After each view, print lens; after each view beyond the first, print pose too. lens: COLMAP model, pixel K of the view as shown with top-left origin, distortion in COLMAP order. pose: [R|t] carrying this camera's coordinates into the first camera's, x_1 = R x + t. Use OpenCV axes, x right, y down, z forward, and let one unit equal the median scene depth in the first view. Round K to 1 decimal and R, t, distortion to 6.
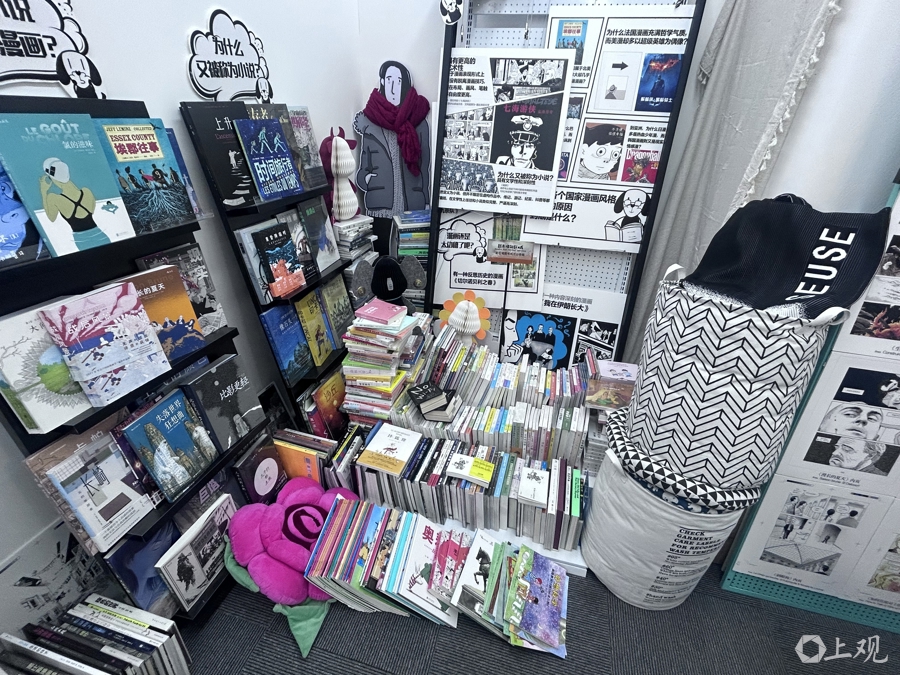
lens RADIAL K [[421.9, 0, 450.7], [0, 421.9, 338.0], [0, 0, 1]] dist [-0.000440, -0.000041]
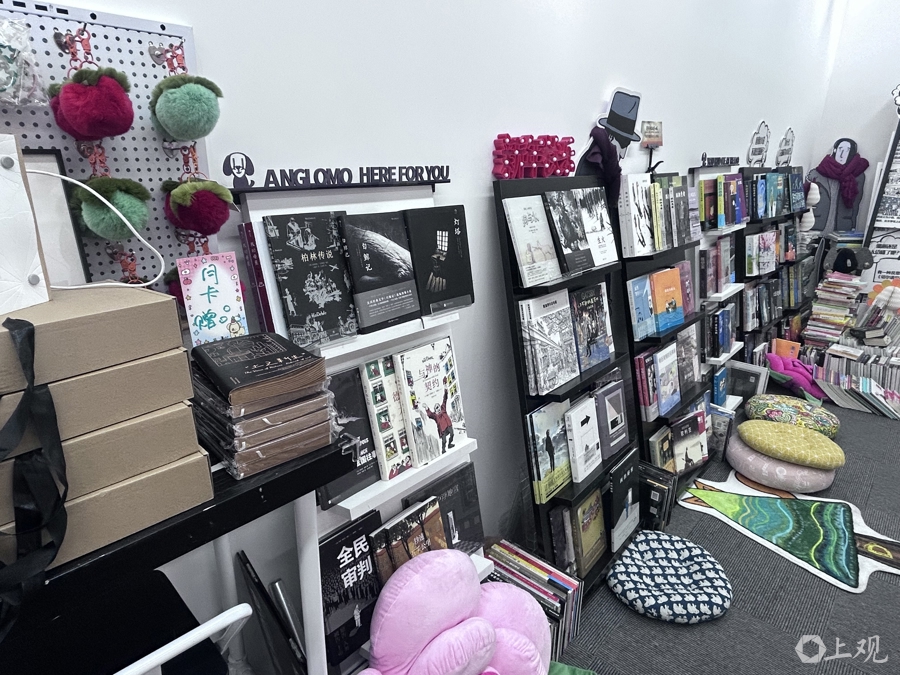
lens RADIAL K [[549.4, 0, 449.5], [0, 549.4, 337.1], [0, 0, 1]] dist [0.003562, 0.000865]
pose [[0.887199, 0.121286, -0.445160, -0.468819], [-0.202162, 0.969471, -0.138769, 0.680331], [0.414739, 0.213110, 0.884633, -1.340903]]
